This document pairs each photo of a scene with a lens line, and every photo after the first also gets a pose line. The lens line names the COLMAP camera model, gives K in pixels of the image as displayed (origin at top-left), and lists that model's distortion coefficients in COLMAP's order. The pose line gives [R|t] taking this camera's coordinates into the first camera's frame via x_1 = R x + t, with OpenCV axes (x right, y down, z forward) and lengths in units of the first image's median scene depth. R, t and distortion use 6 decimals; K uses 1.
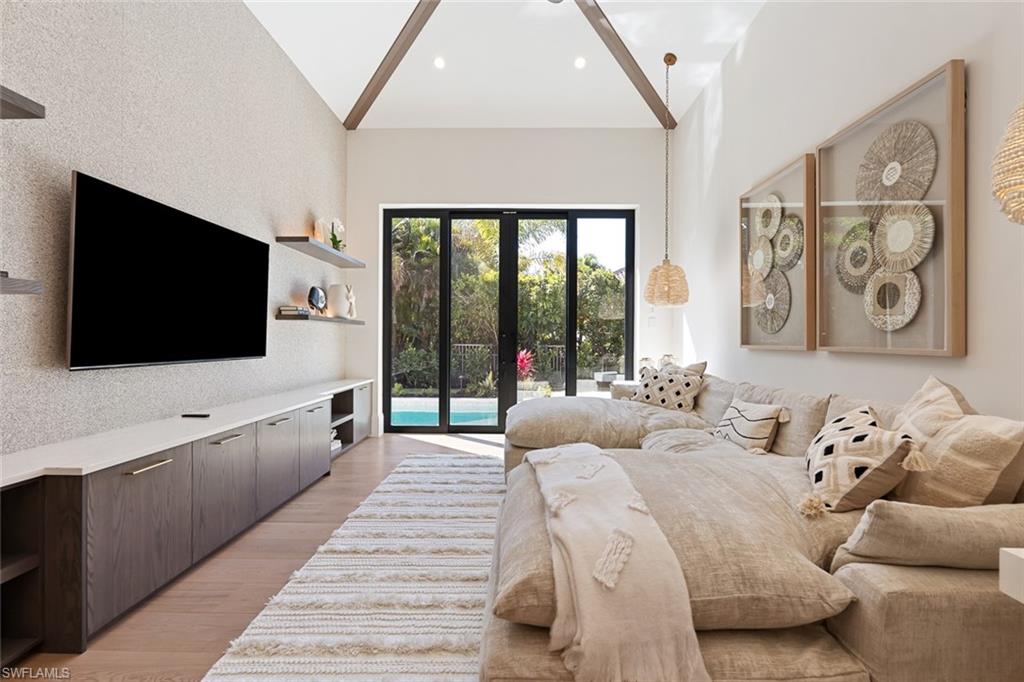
lens RADIAL K [[454.1, 0, 512.3], [0, 454.1, 341.5], [0, 0, 1]] dist [-0.001113, 0.000087]
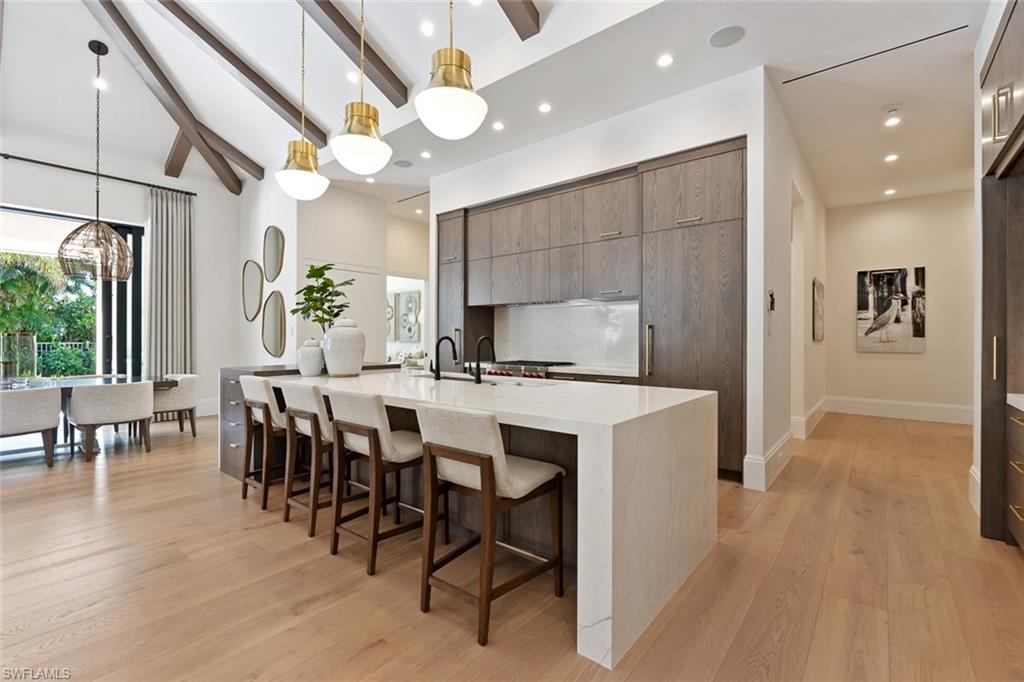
lens RADIAL K [[454.1, 0, 510.9], [0, 454.1, 339.9], [0, 0, 1]] dist [-0.001113, 0.000087]
pose [[0.623126, -0.001061, 0.782121, -2.047969], [-0.002914, 0.999989, 0.003678, -0.009731], [-0.782116, -0.004571, 0.623116, -2.563613]]
